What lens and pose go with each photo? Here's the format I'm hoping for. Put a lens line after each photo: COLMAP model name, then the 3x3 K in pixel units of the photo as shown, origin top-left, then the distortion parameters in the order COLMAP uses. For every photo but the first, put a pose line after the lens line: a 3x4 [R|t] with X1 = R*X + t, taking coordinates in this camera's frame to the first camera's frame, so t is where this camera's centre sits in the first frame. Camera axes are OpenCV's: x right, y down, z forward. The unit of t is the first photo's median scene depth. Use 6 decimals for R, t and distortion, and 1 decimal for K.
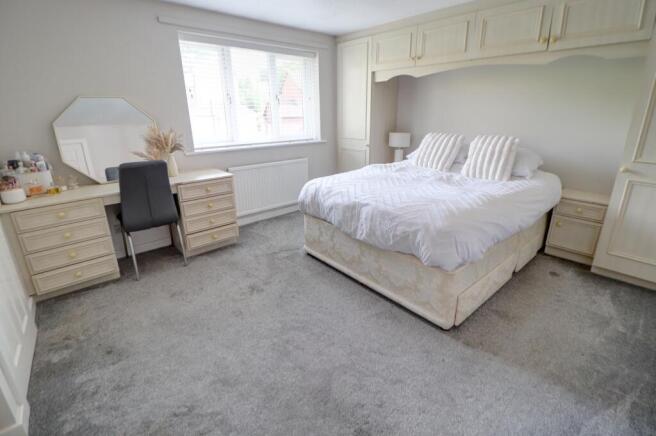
lens RADIAL K [[305.9, 0, 337.4], [0, 305.9, 204.0], [0, 0, 1]] dist [0.002124, -0.012430]
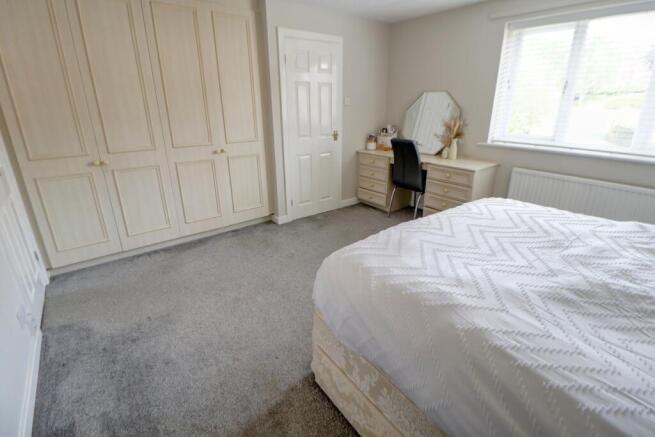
lens RADIAL K [[305.5, 0, 336.9], [0, 305.5, 204.5], [0, 0, 1]] dist [0.002124, -0.012430]
pose [[-0.053867, 0.323647, -0.944643, 0.718294], [-0.289124, 0.900438, 0.324989, -0.211172], [0.955775, 0.290625, 0.045070, 0.656293]]
